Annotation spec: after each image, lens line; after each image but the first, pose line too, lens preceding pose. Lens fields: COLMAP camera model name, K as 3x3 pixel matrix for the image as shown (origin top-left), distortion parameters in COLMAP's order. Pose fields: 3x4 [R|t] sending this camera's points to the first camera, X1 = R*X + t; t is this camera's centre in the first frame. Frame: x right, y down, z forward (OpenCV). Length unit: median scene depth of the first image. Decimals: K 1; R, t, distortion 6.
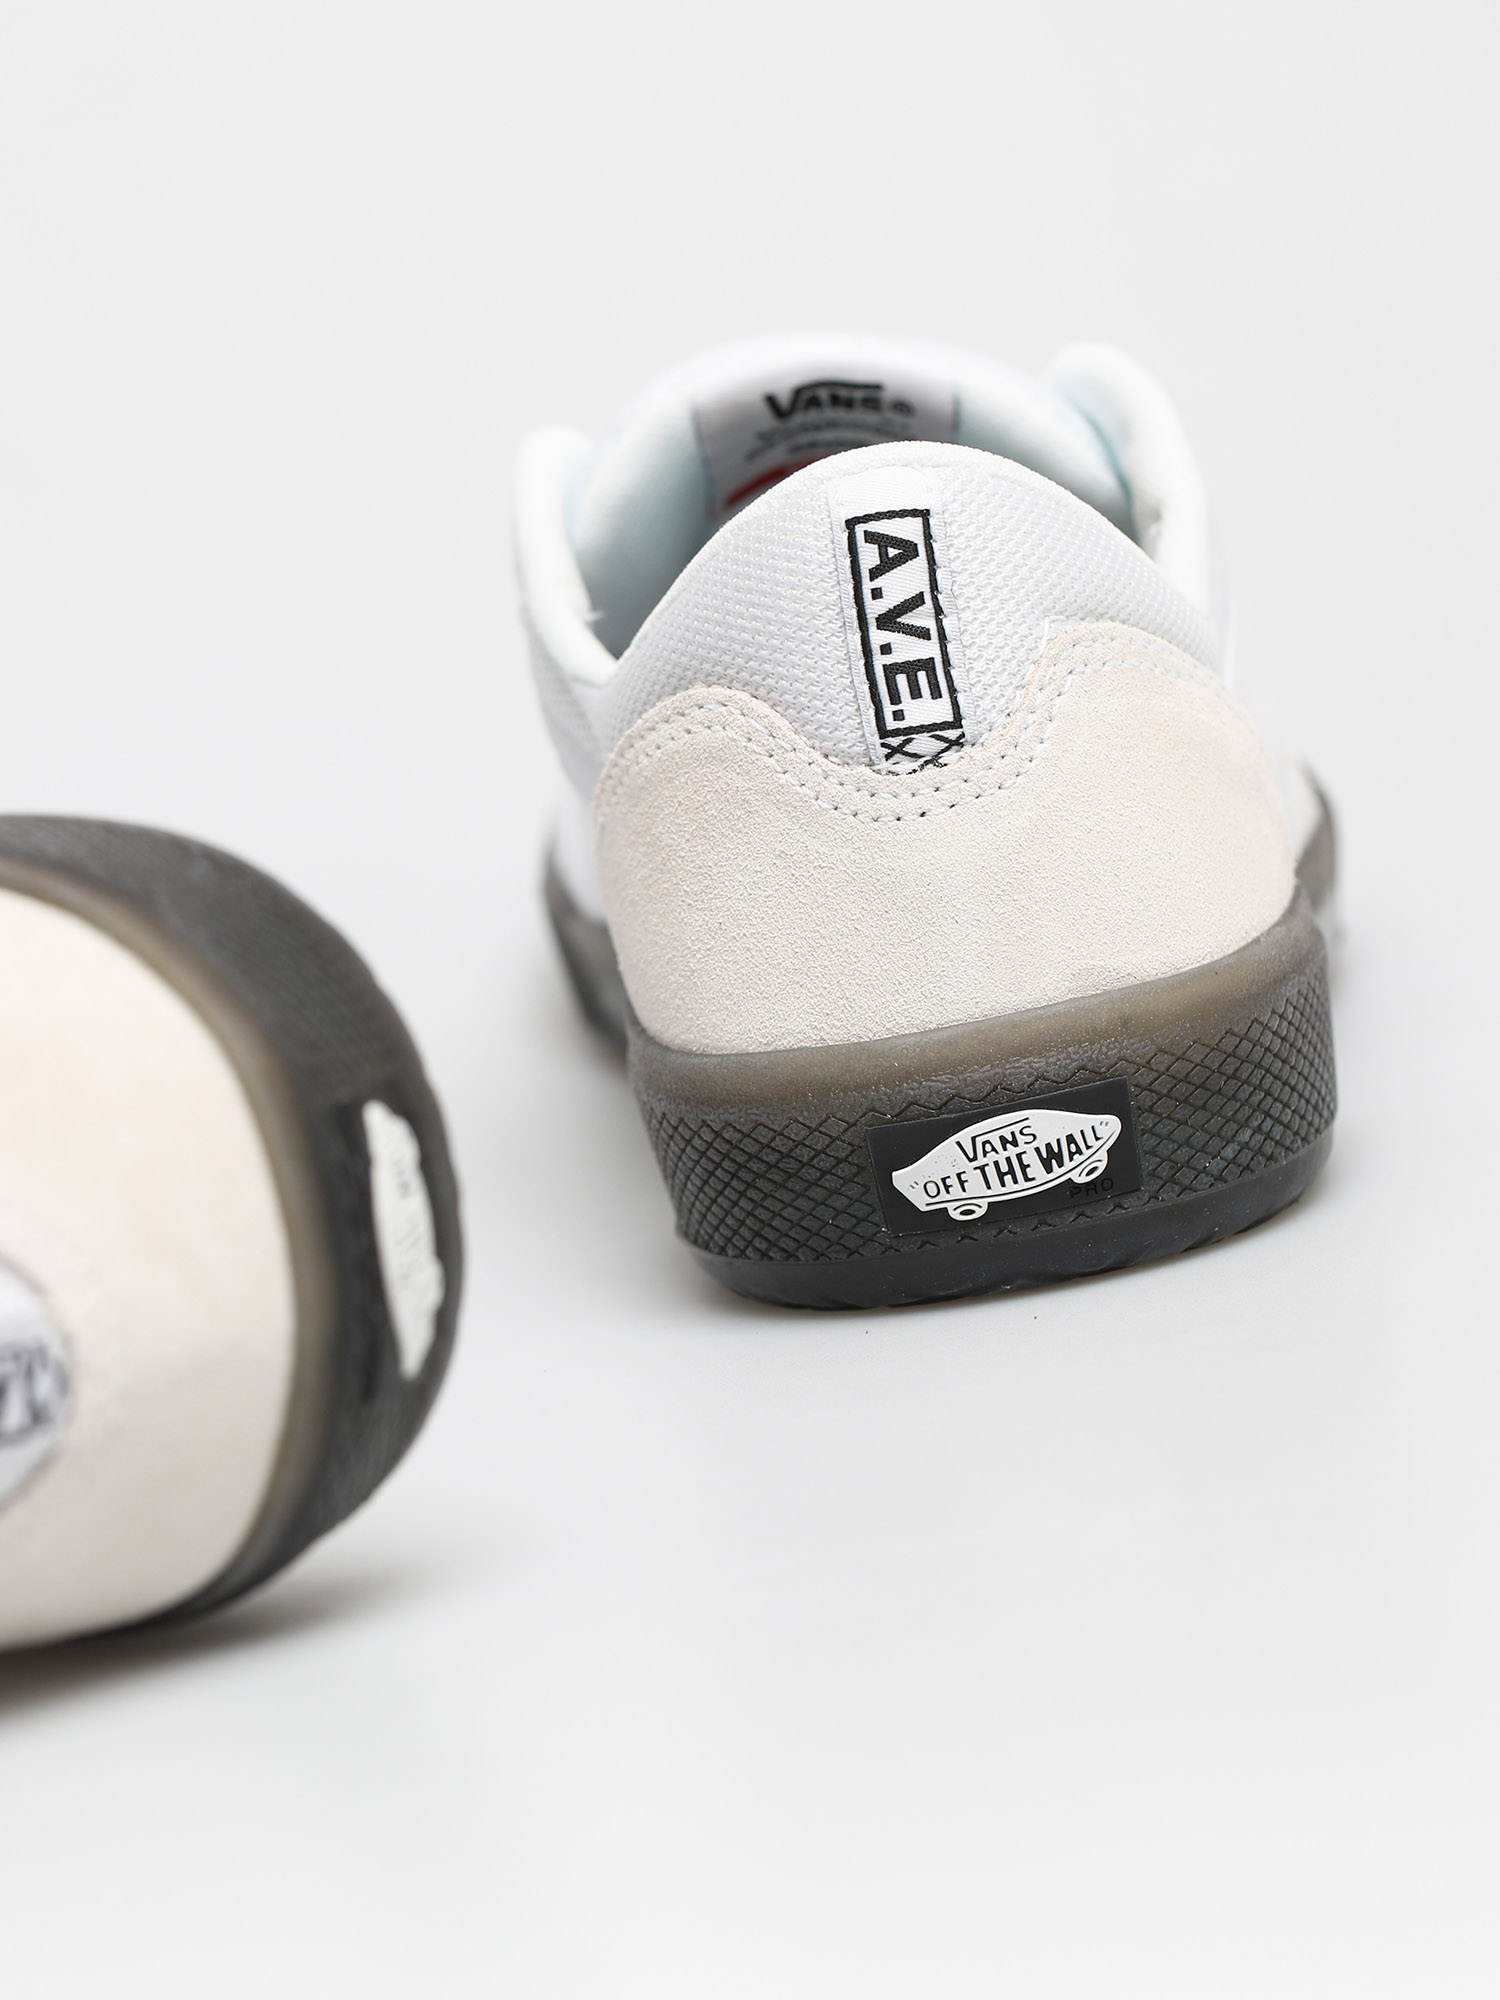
lens RADIAL K [[8059.9, 0, 750.2], [0, 8059.9, 999.9], [0, 0, 1]] dist [-0.276585, 0.000000]
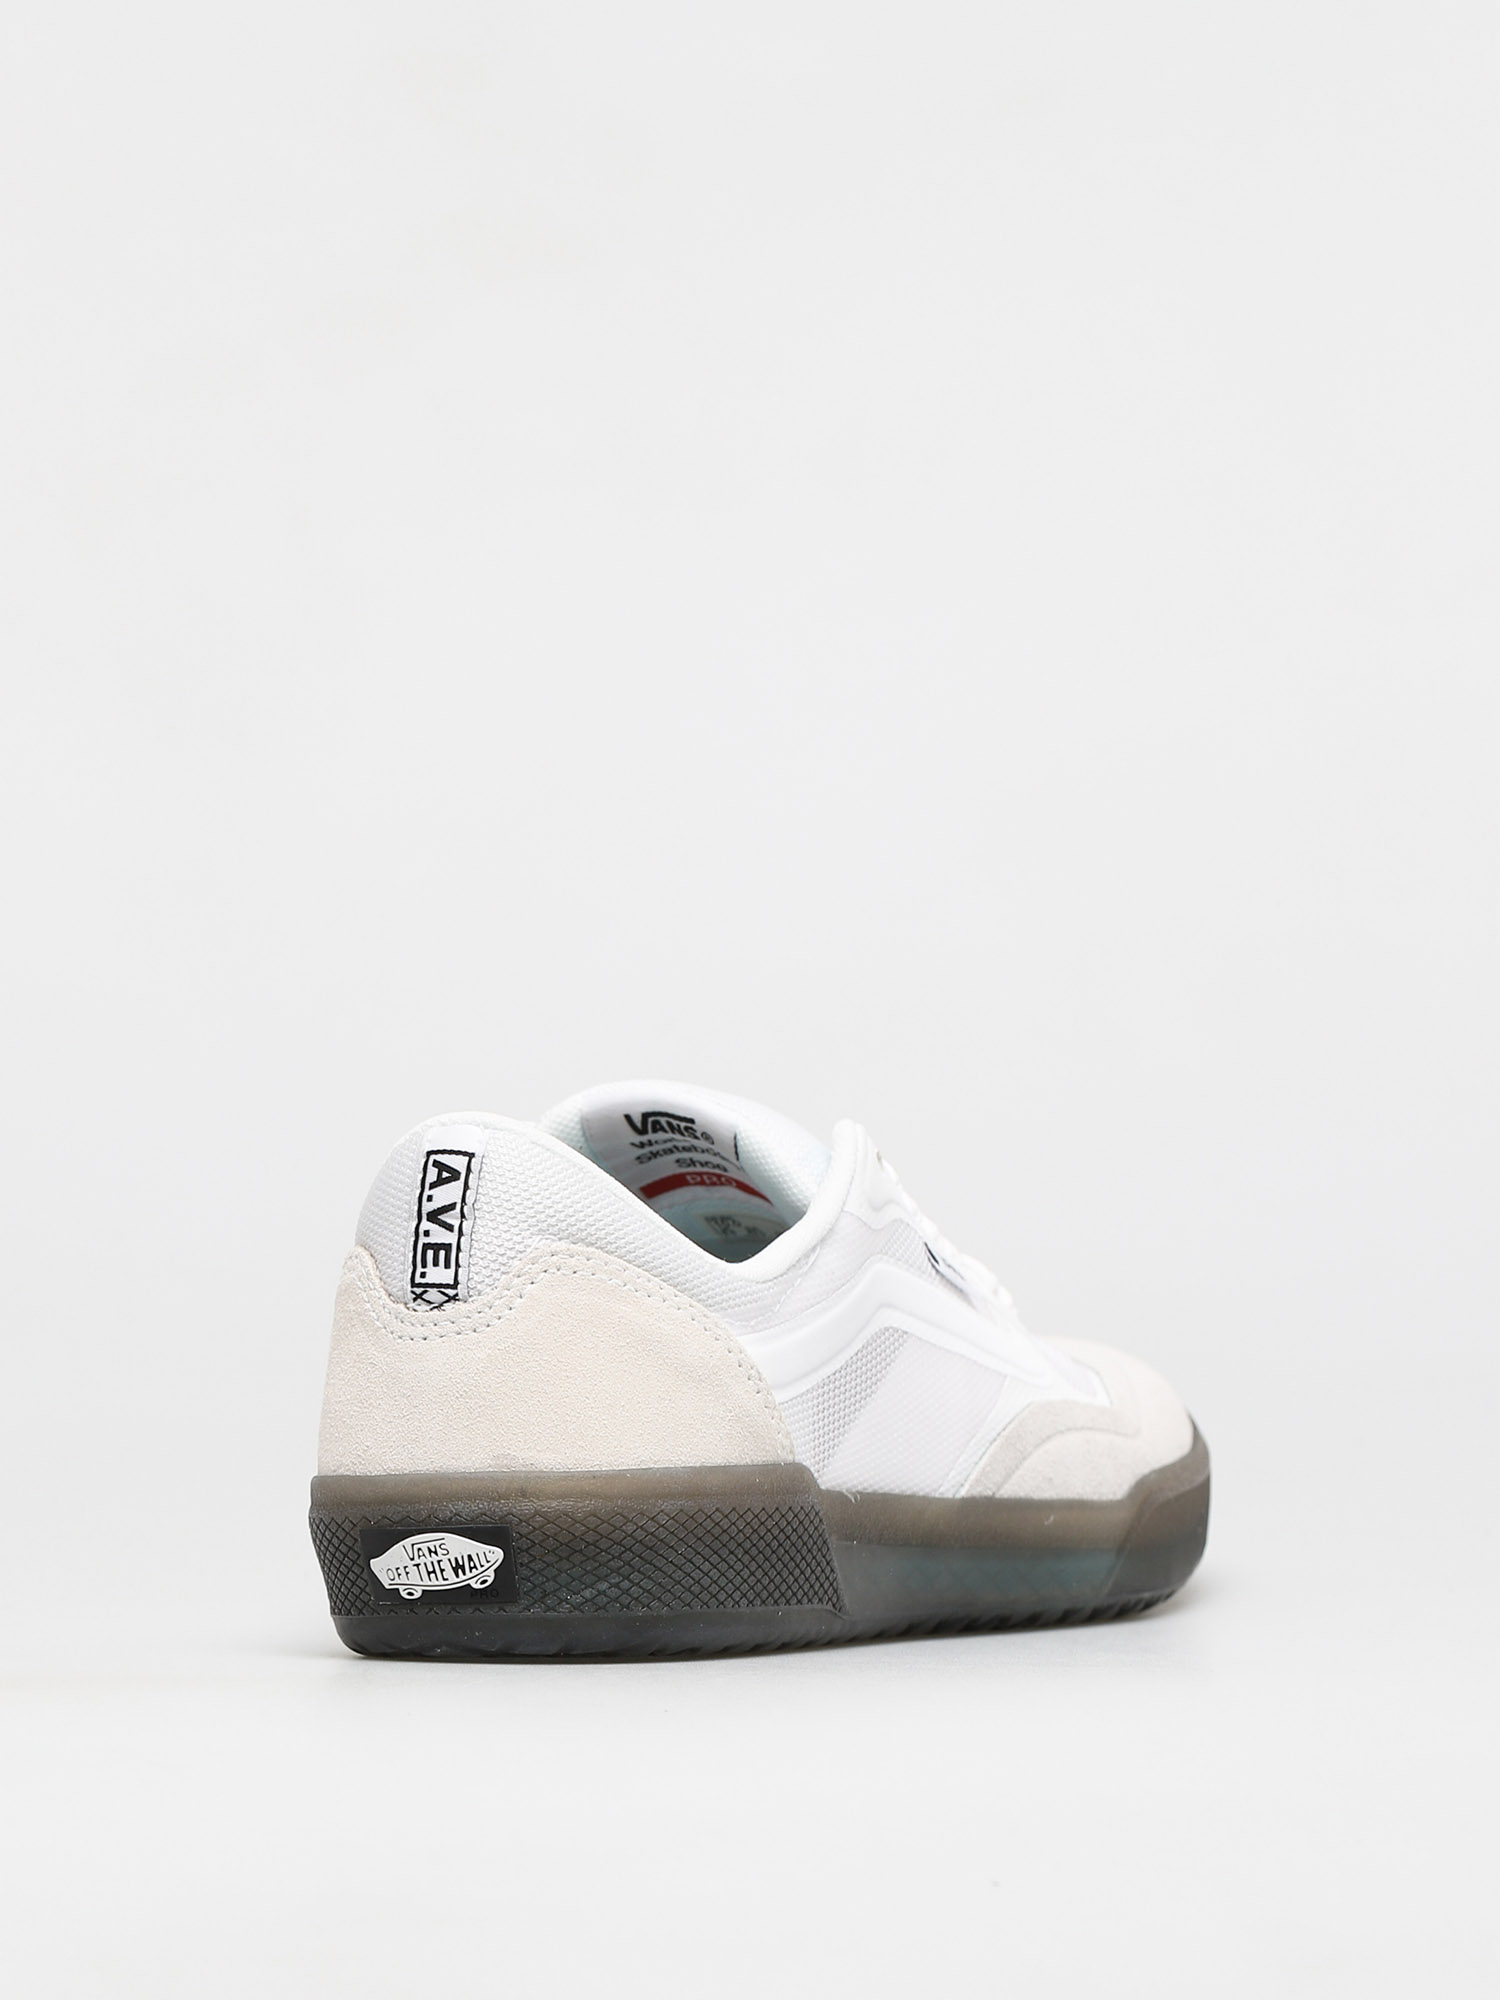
lens RADIAL K [[8059.9, 0, 749.7], [0, 8059.9, 999.6], [0, 0, 1]] dist [-0.276585, 0.000000]
pose [[0.892535, 0.150385, -0.425165, 0.740723], [-0.210747, 0.972575, -0.098404, 0.054411], [0.398706, 0.177431, 0.899751, -0.411564]]
